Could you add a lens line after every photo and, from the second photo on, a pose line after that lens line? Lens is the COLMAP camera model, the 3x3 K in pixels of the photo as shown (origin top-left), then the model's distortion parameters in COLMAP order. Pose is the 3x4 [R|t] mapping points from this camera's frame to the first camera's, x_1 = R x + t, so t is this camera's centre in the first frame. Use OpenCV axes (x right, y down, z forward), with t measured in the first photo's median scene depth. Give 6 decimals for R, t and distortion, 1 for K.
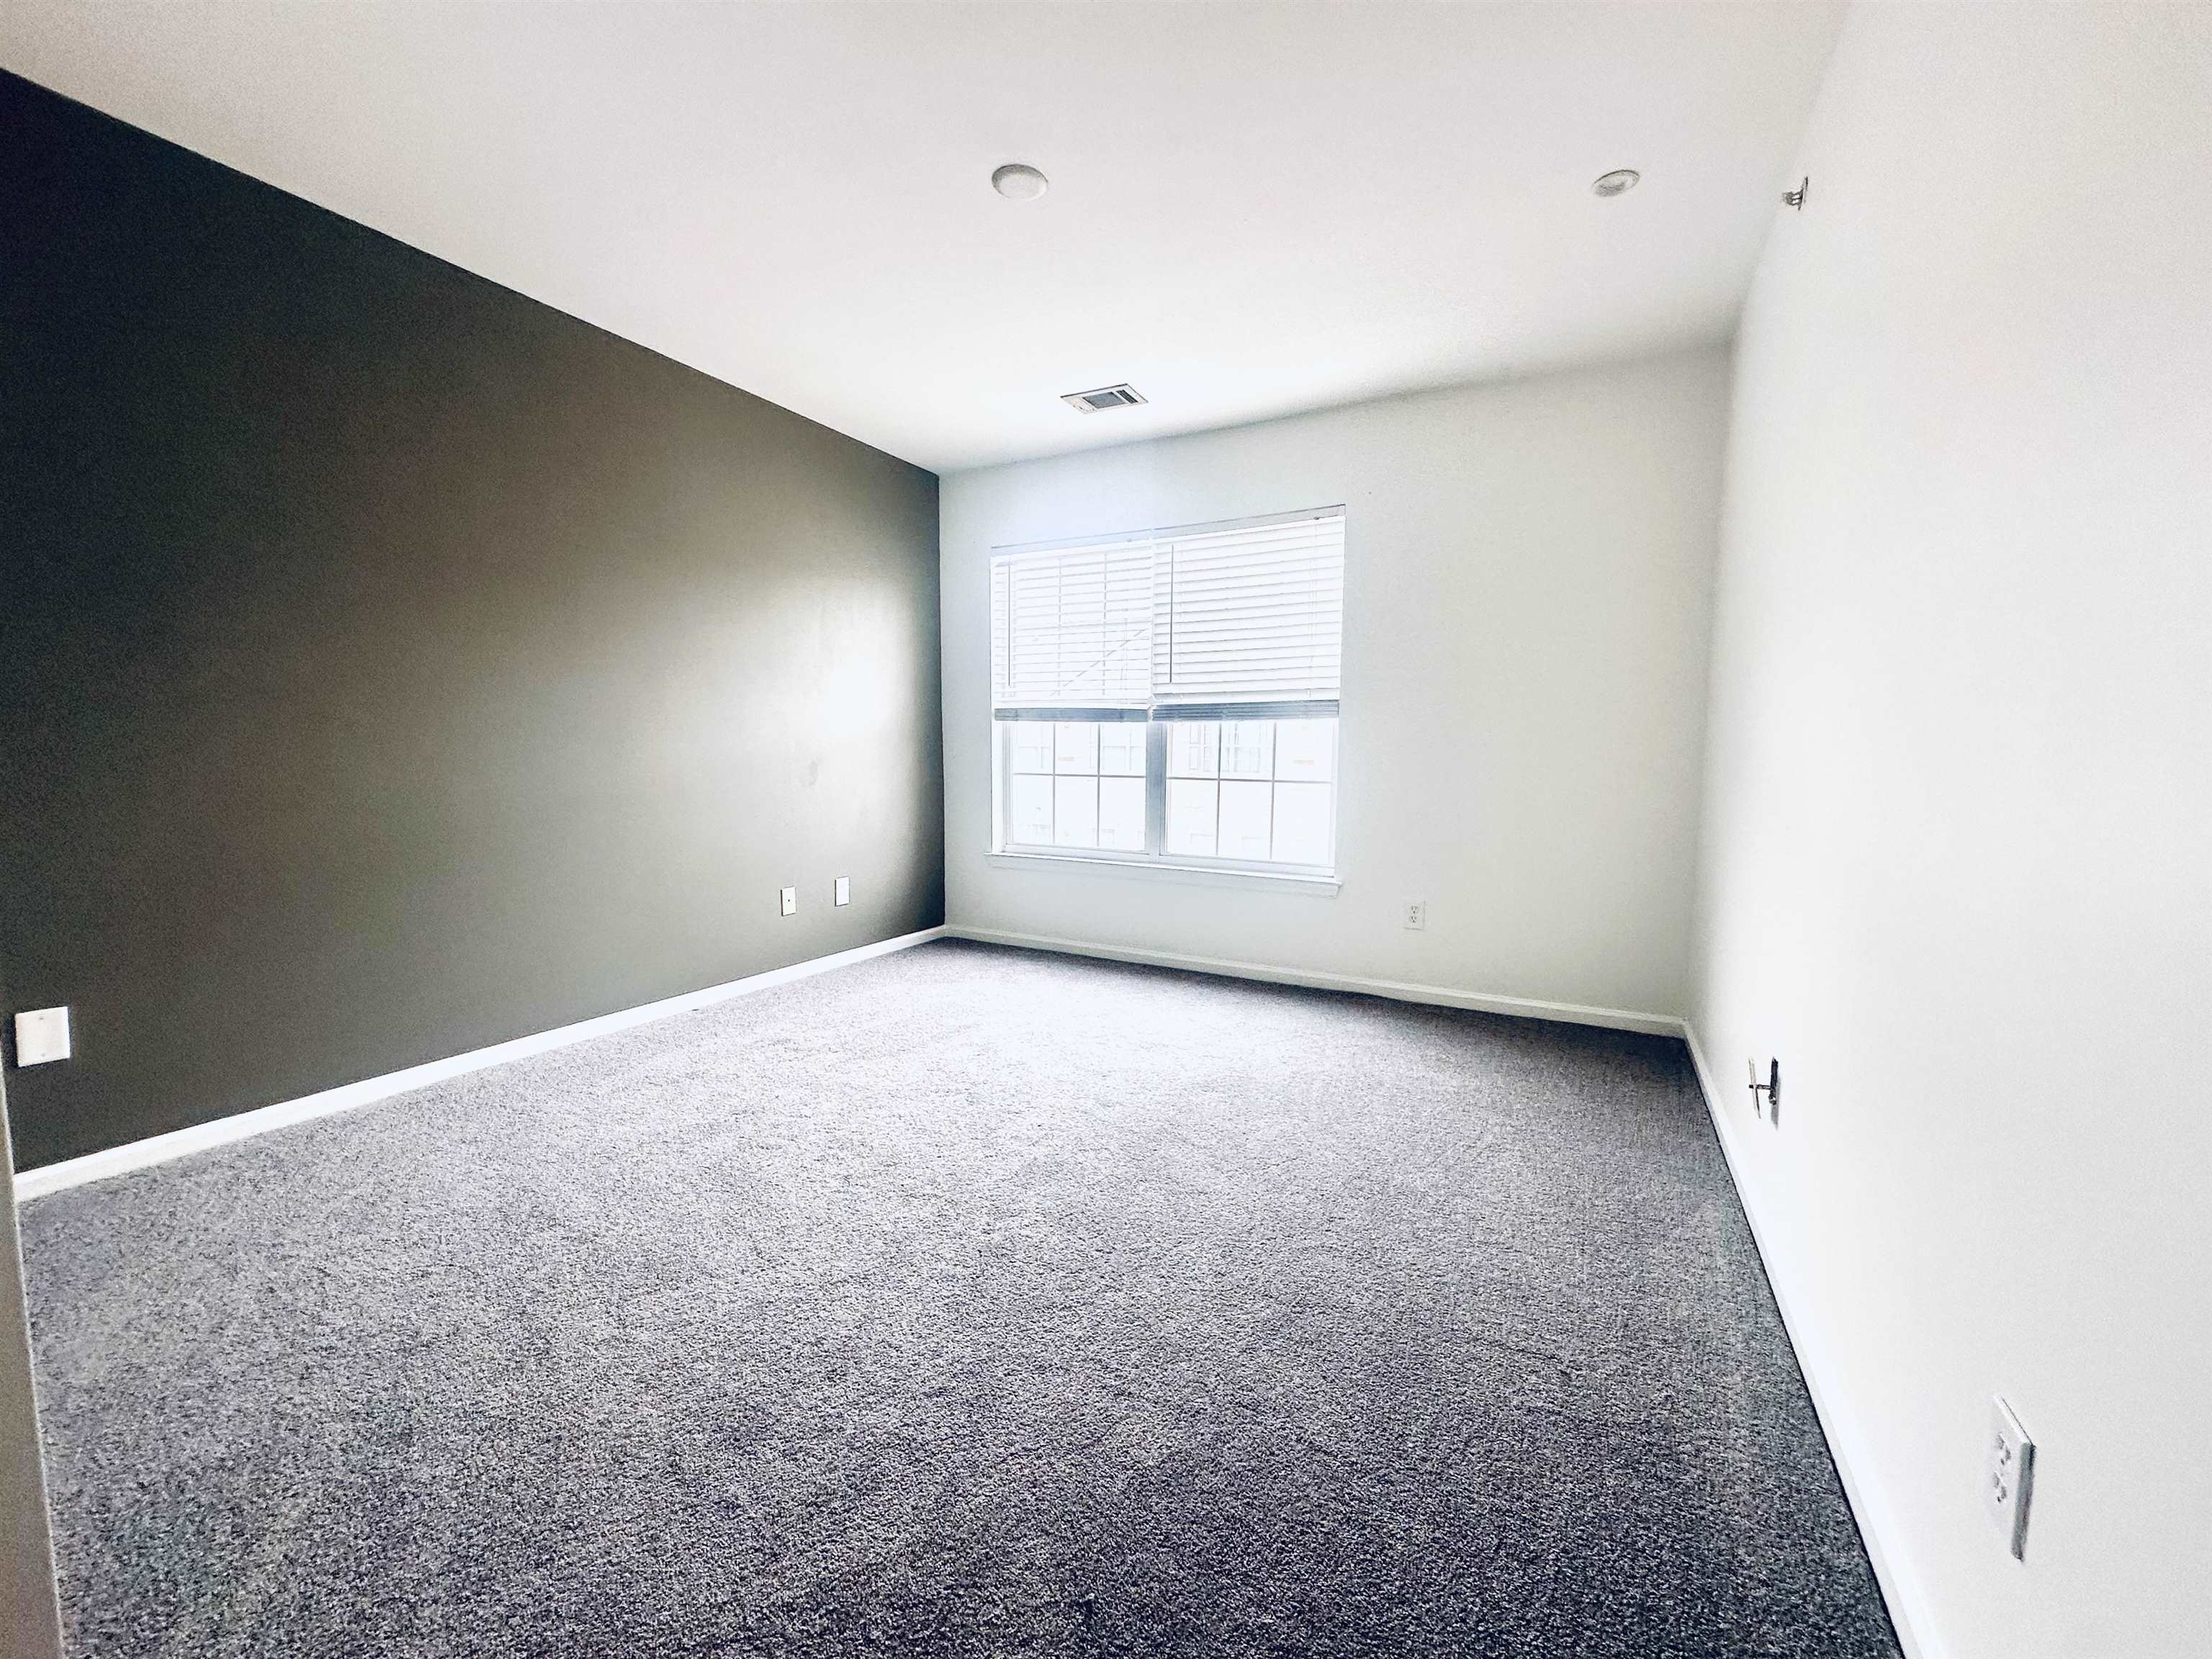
lens RADIAL K [[885.2, 0, 1106.7], [0, 885.2, 820.0], [0, 0, 1]] dist [0.003602, -0.000304]
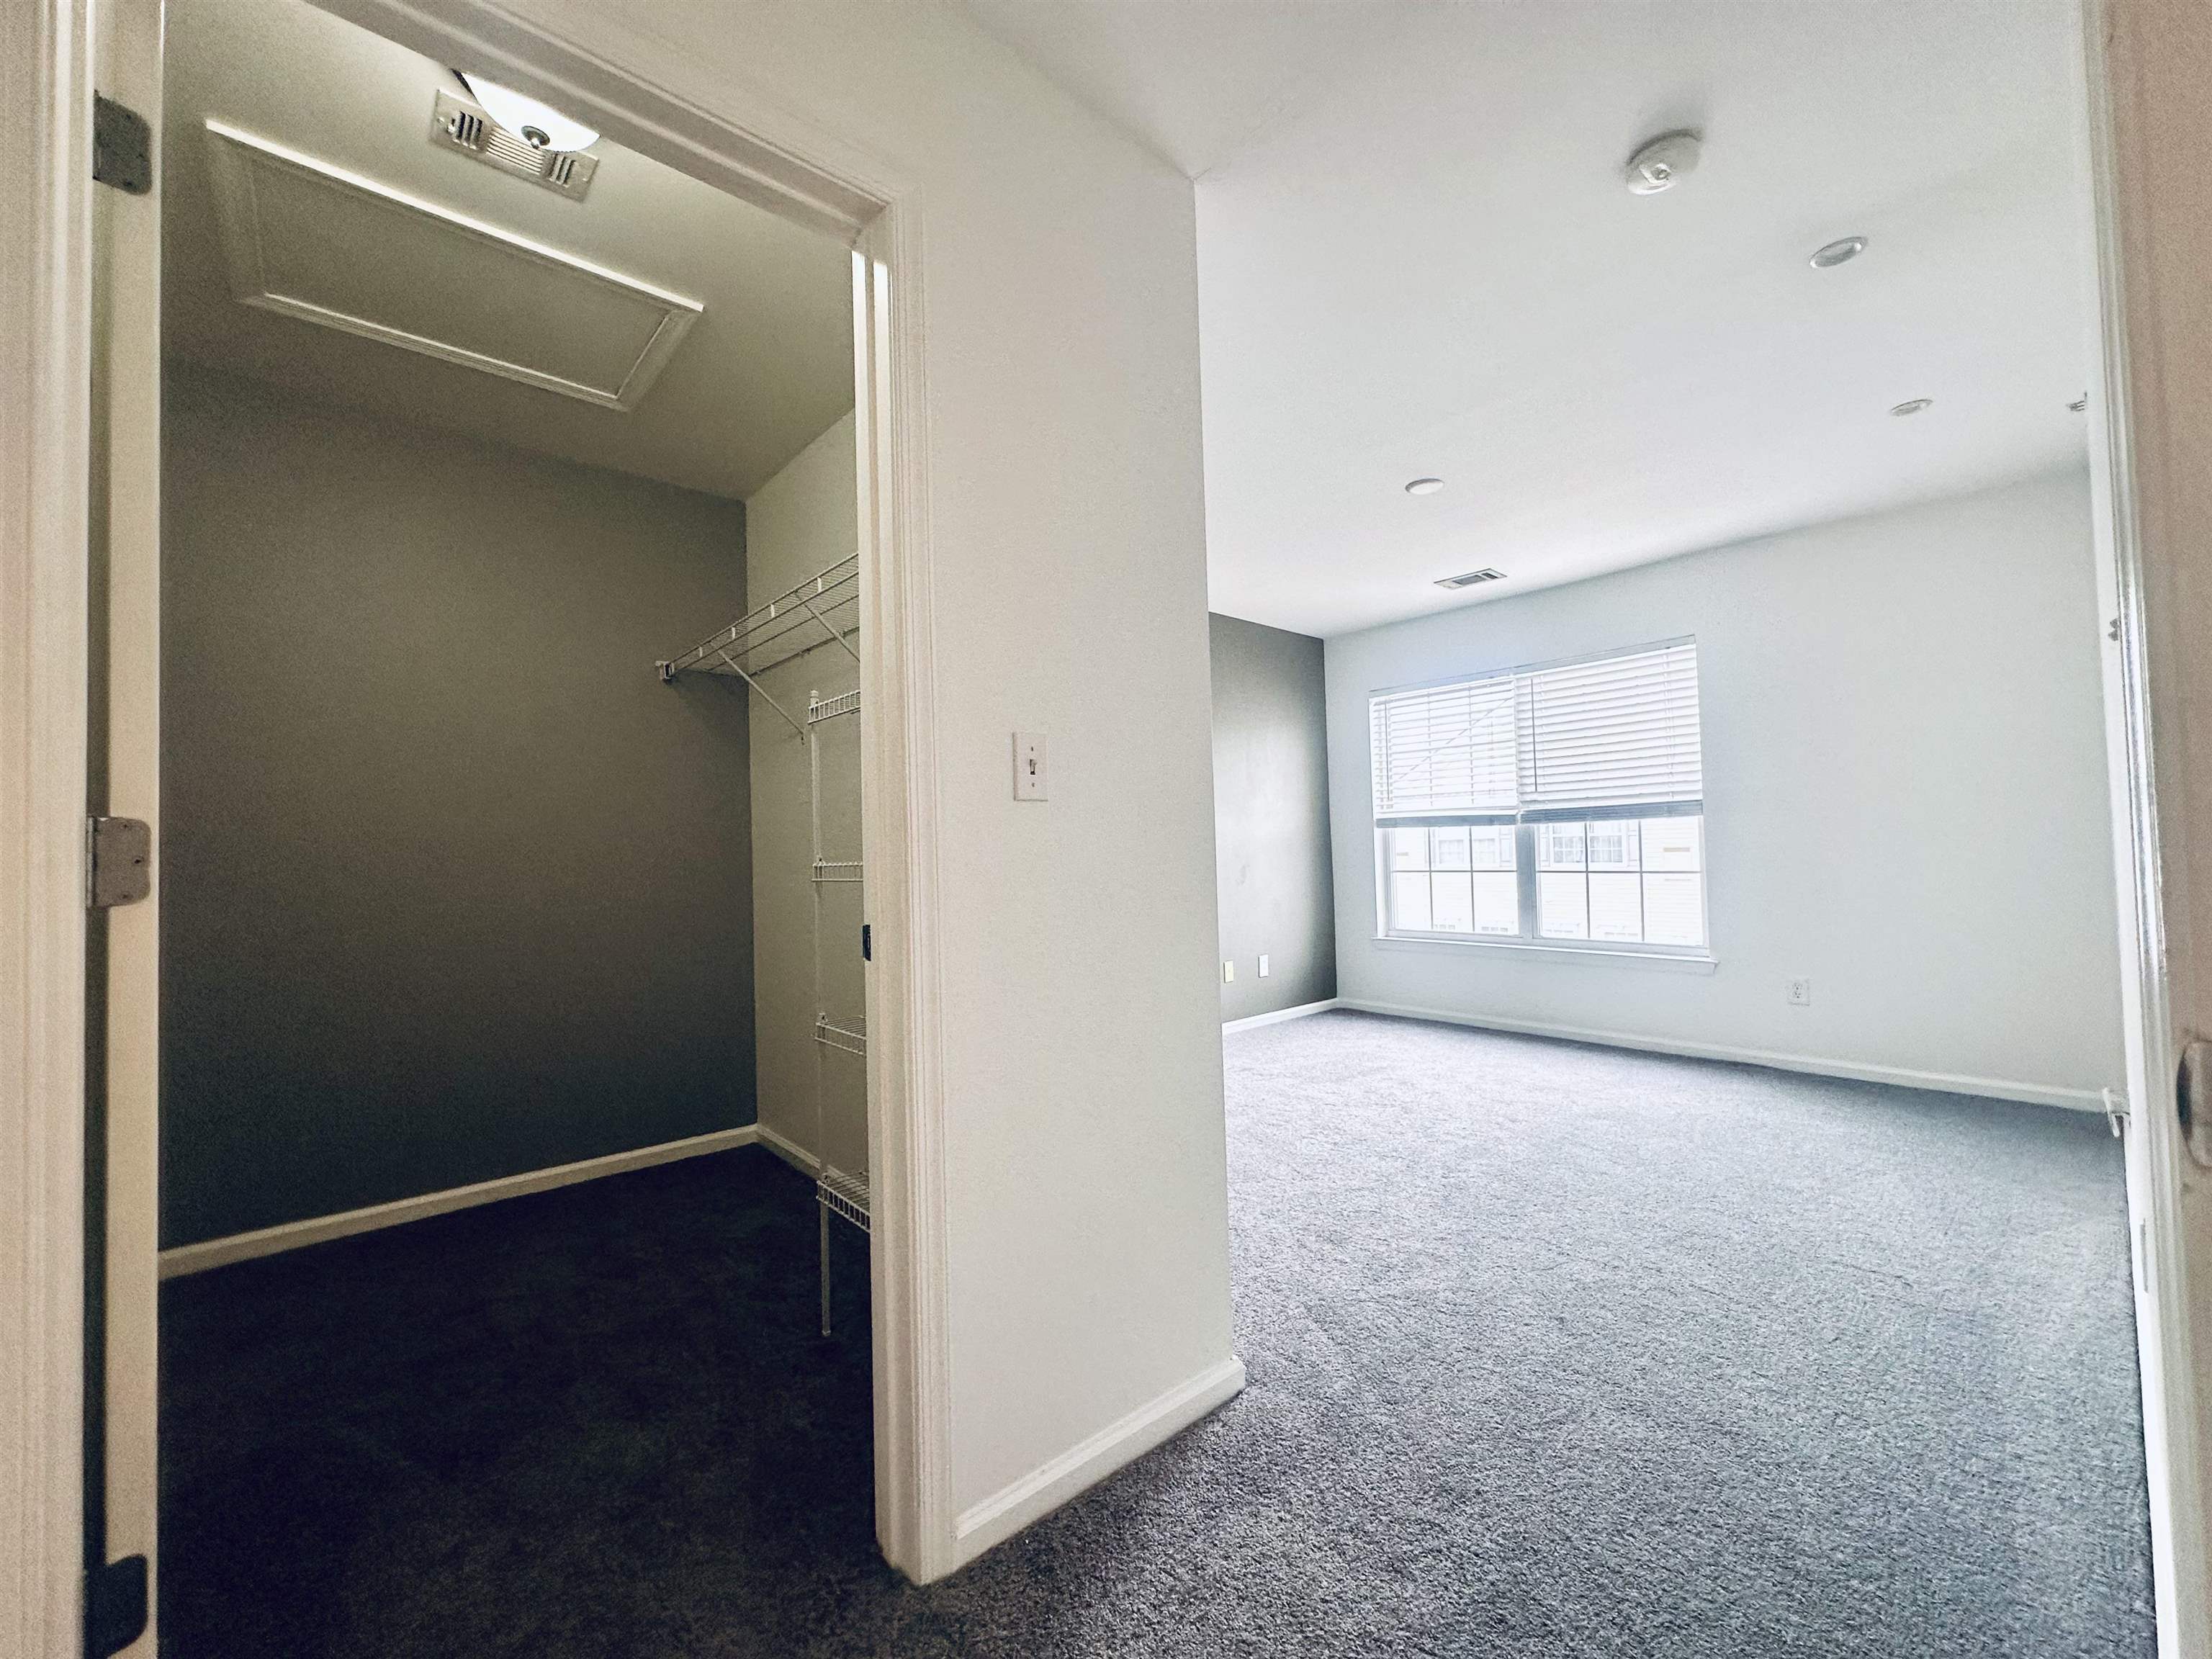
lens RADIAL K [[885.2, 0, 1108.2], [0, 885.2, 824.6], [0, 0, 1]] dist [0.003602, -0.000304]
pose [[0.937683, -0.043650, -0.344739, -0.060155], [0.006964, 0.994240, -0.106946, 0.012871], [0.347422, 0.097881, 0.932586, -0.312975]]
